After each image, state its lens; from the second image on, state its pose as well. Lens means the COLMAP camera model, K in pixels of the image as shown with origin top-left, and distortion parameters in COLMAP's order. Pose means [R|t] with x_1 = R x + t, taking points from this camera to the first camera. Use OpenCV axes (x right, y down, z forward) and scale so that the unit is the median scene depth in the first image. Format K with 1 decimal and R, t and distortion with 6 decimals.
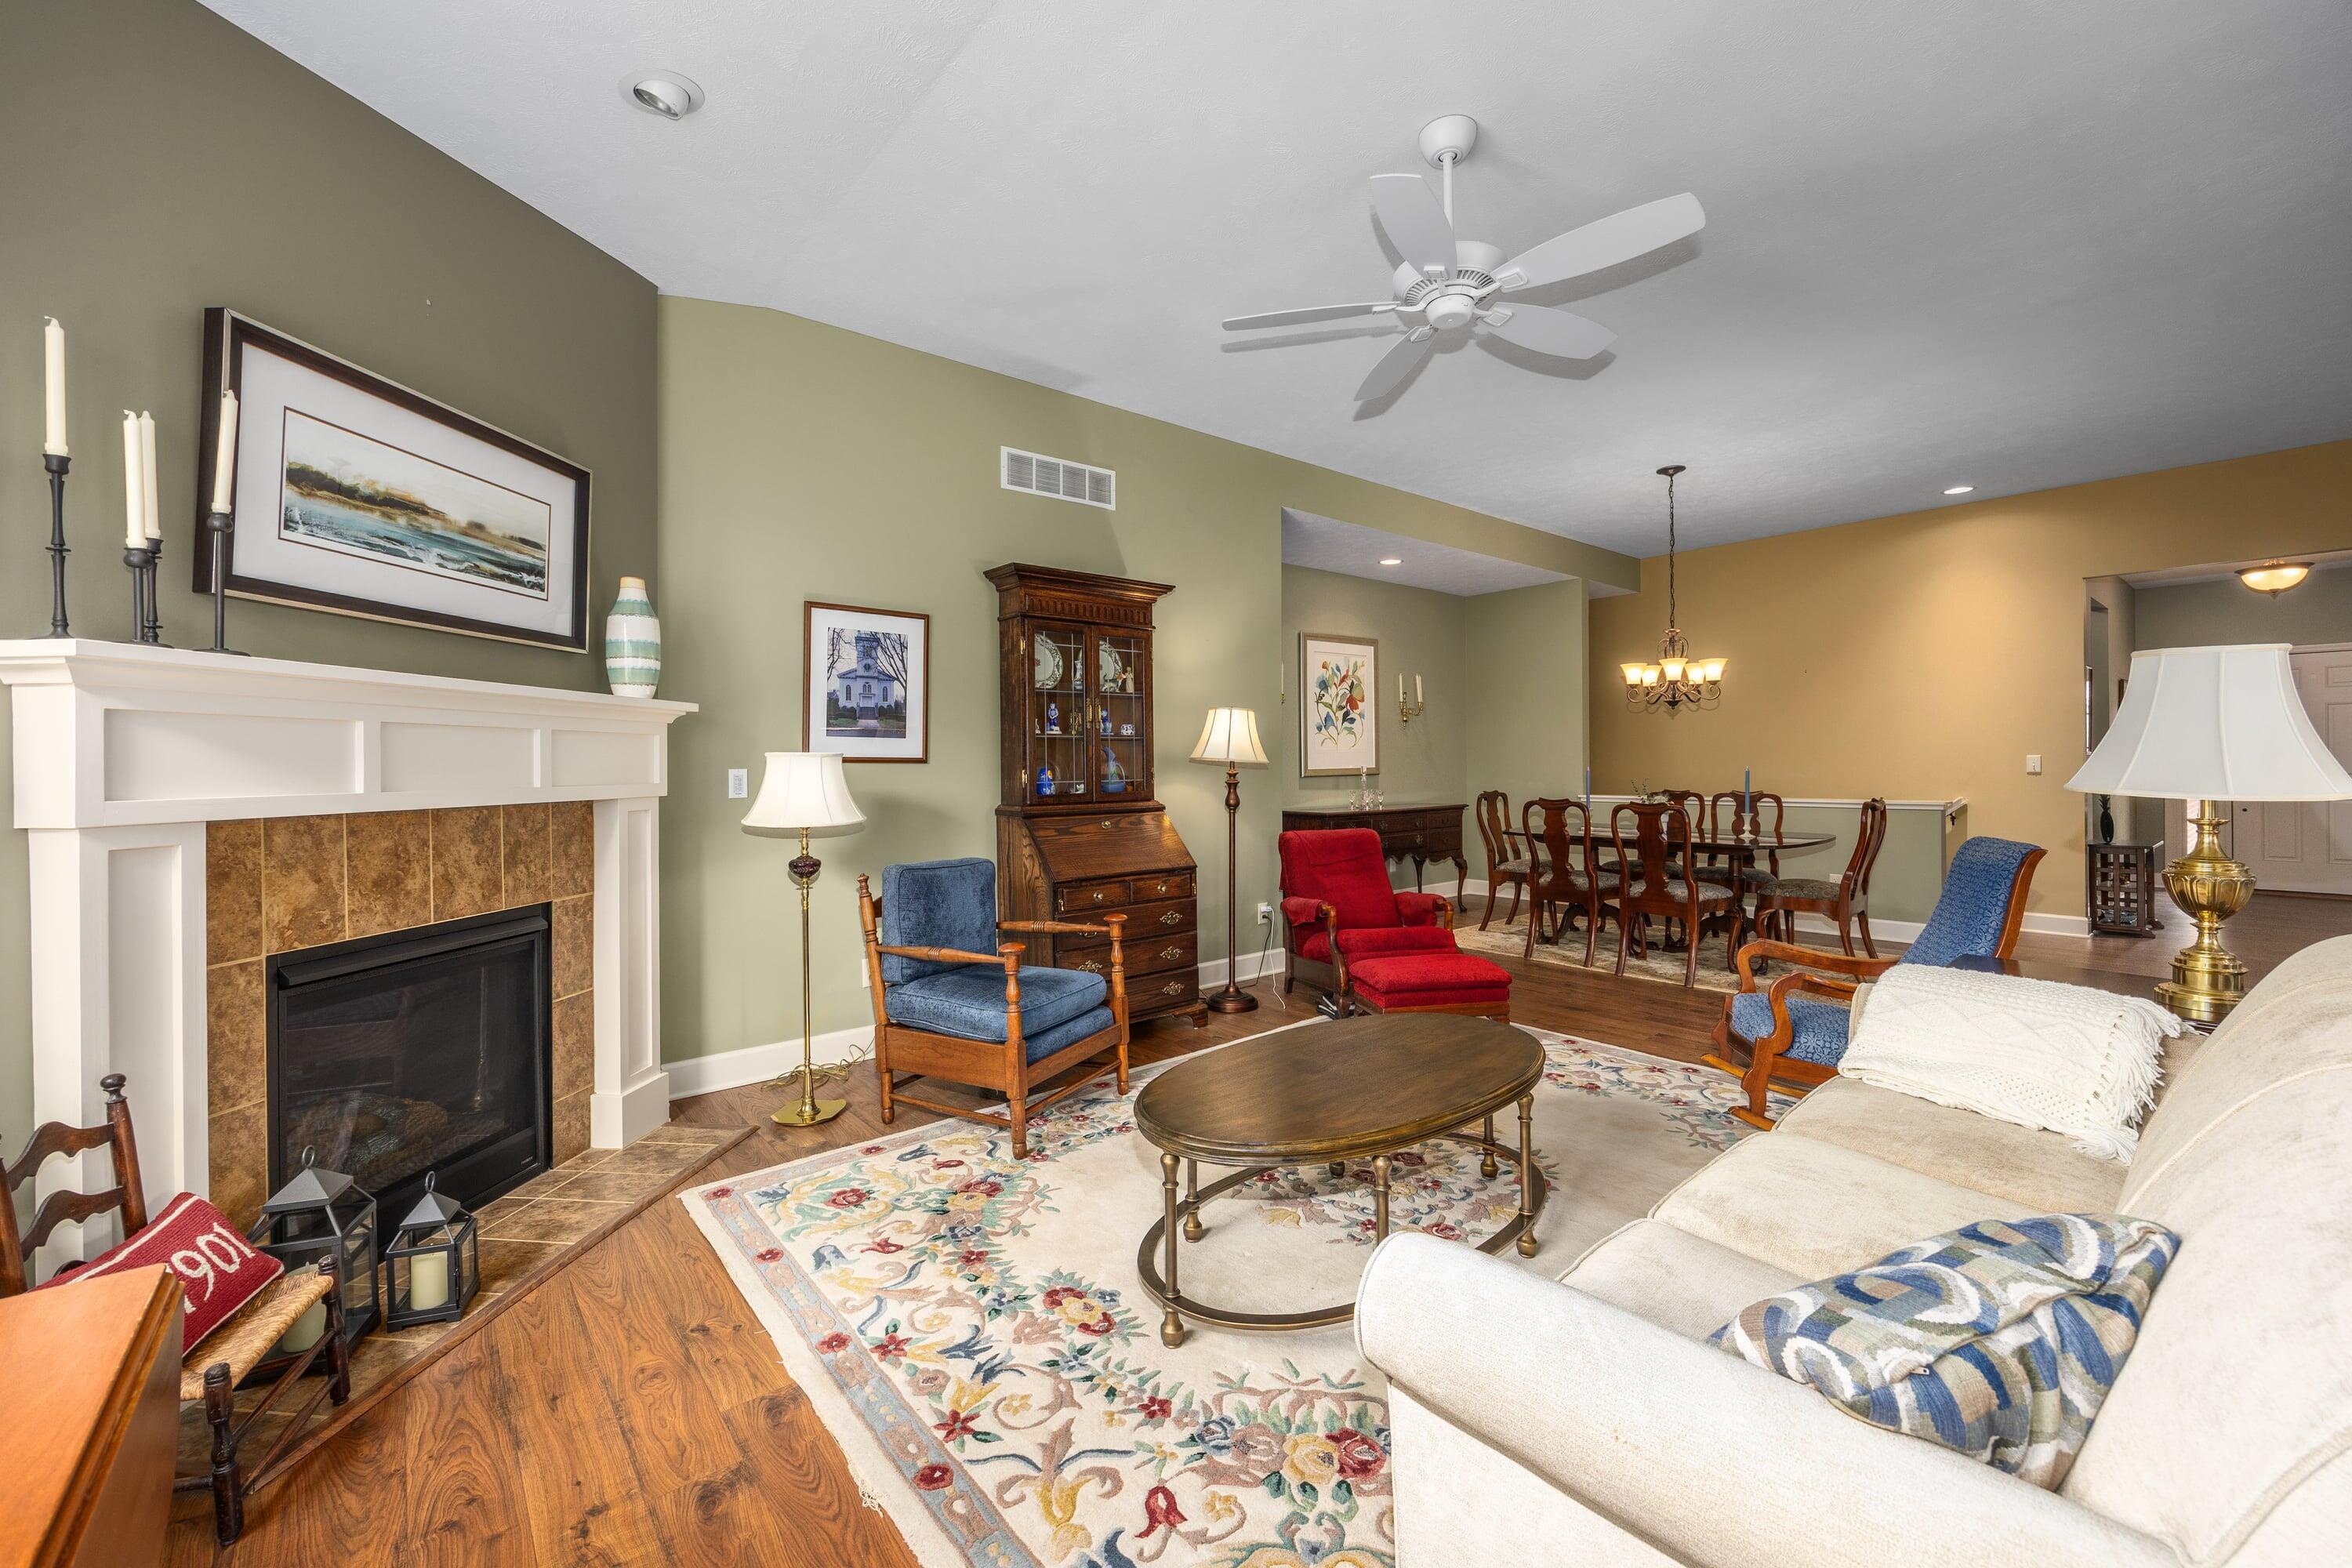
lens RADIAL K [[936.2, 0, 1172.6], [0, 936.2, 774.4], [0, 0, 1]] dist [-0.000933, -0.000349]
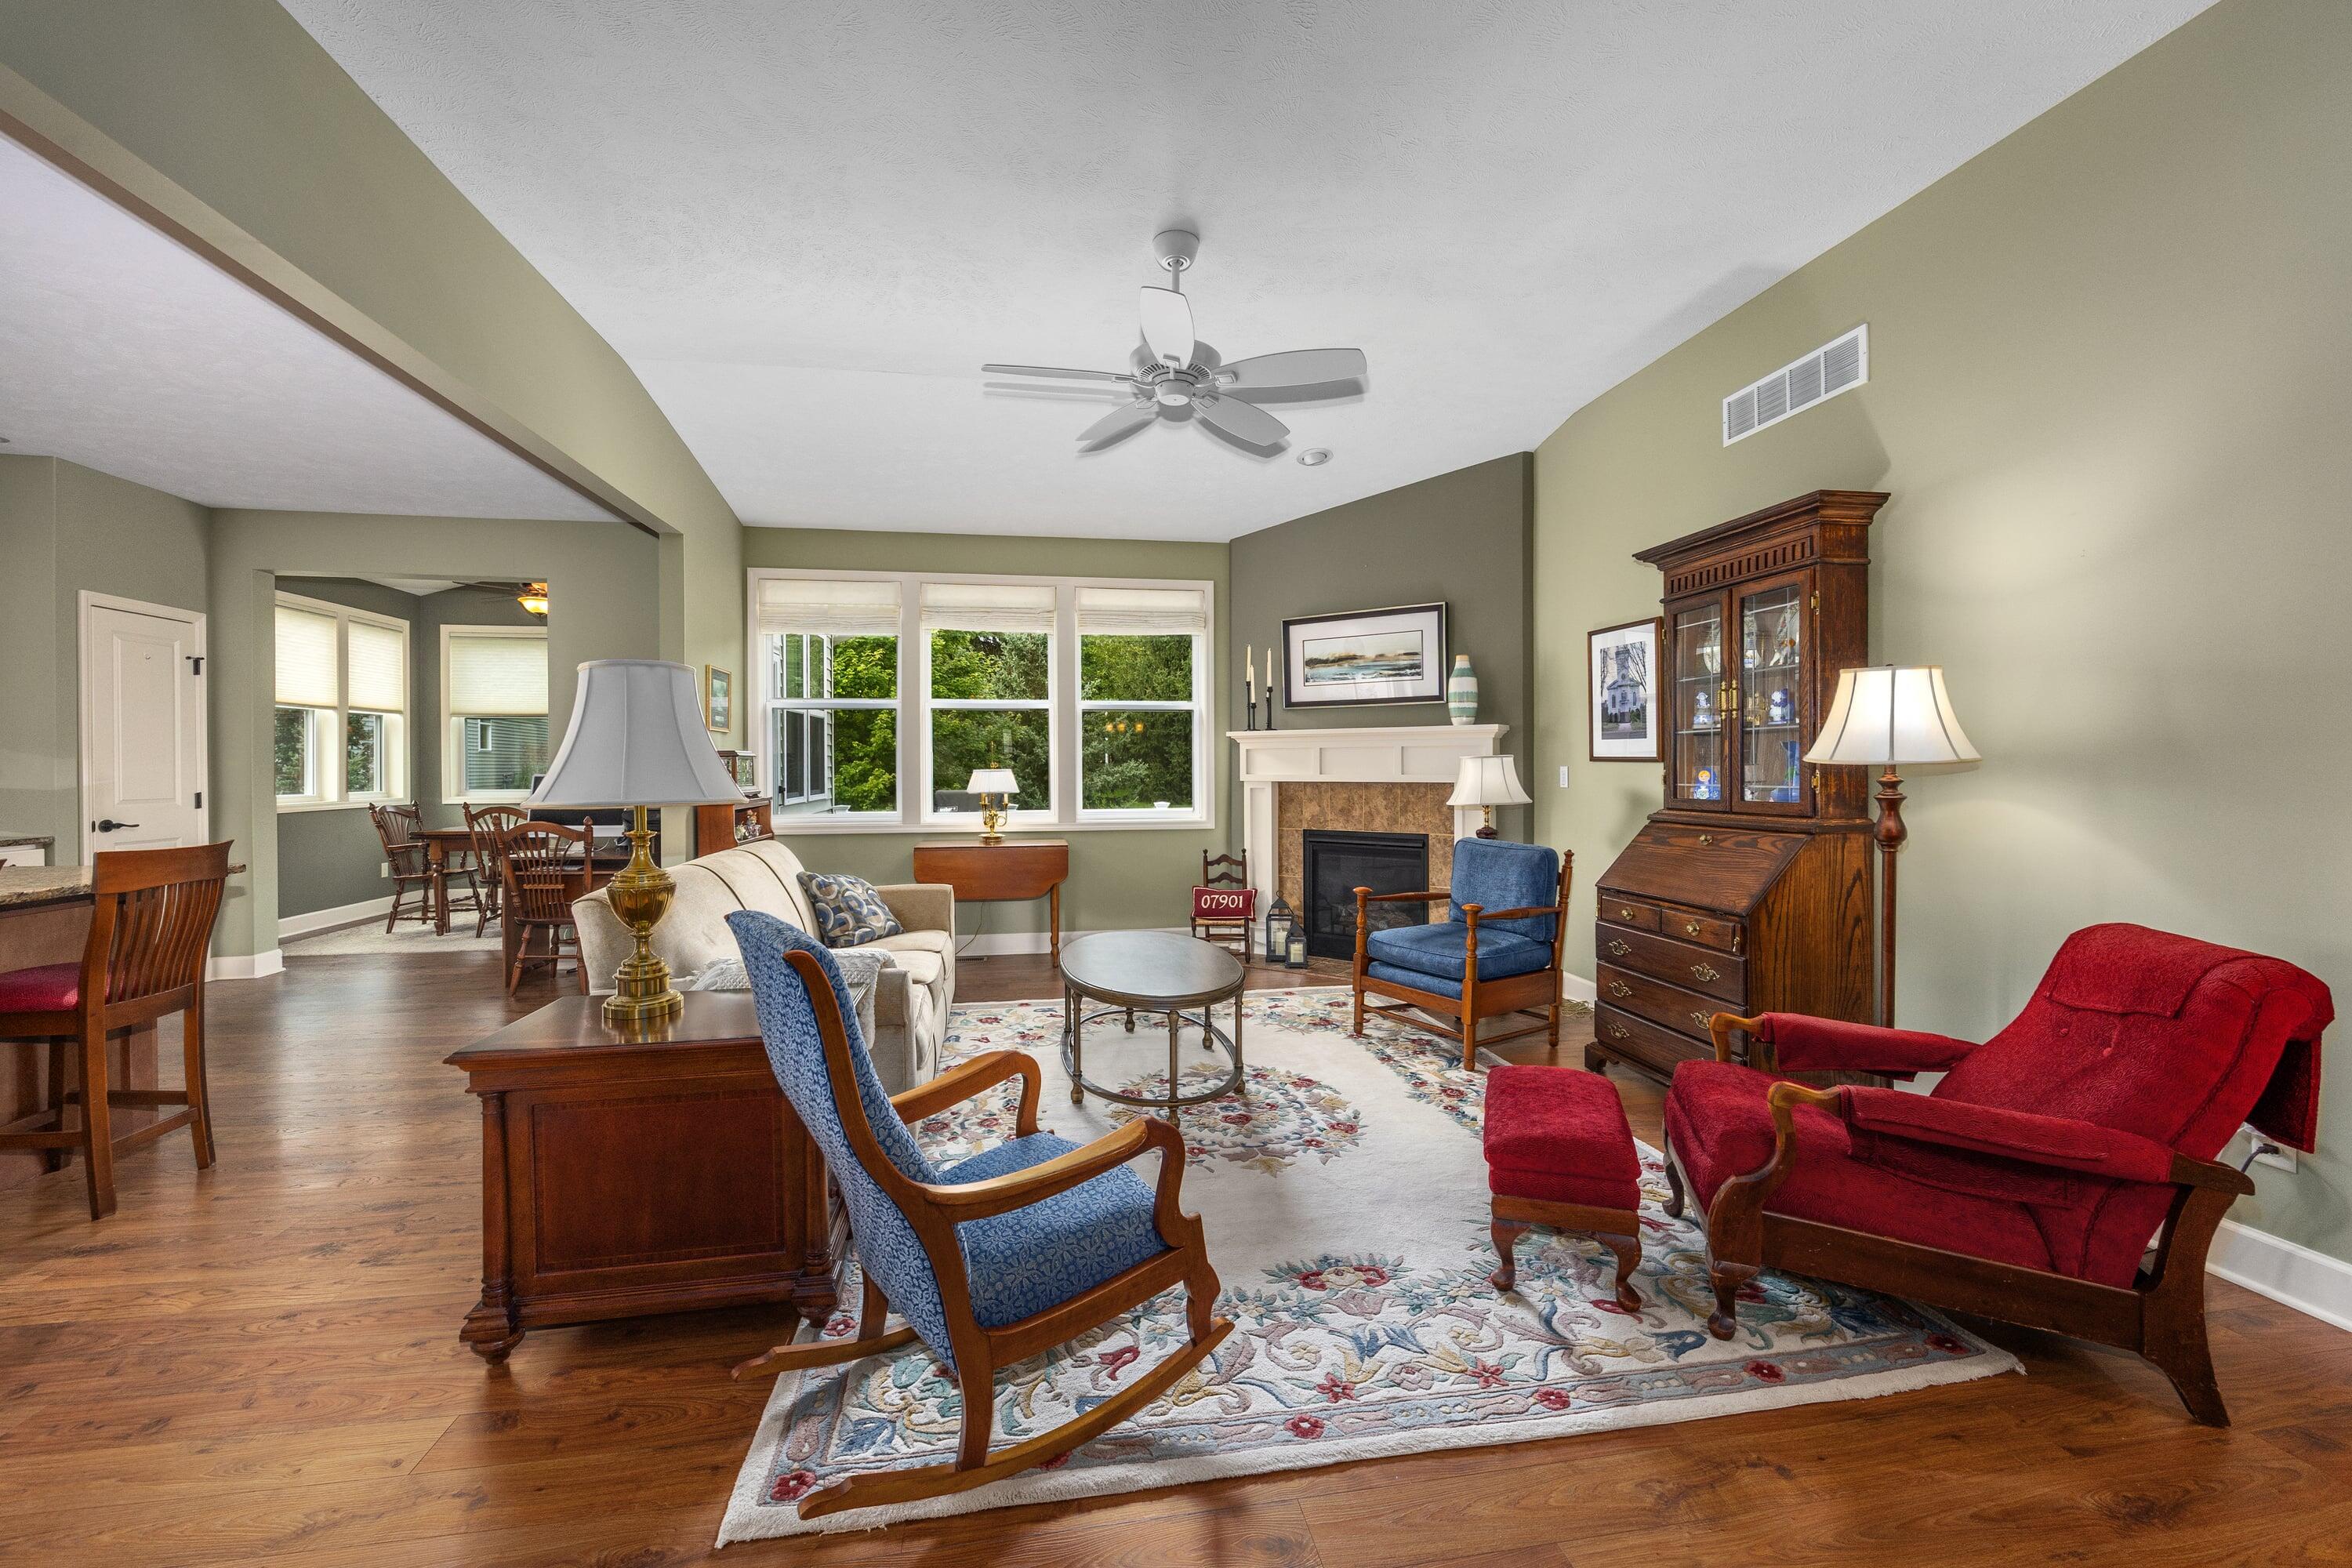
lens RADIAL K [[956.3, 0, 1176.0], [0, 956.3, 784.0], [0, 0, 1]] dist [-0.000904, -0.000115]
pose [[-0.502301, 0.031839, -0.864106, 1.207881], [0.003466, 0.999388, 0.034809, -0.035542], [0.864686, 0.014489, -0.502104, 1.427782]]
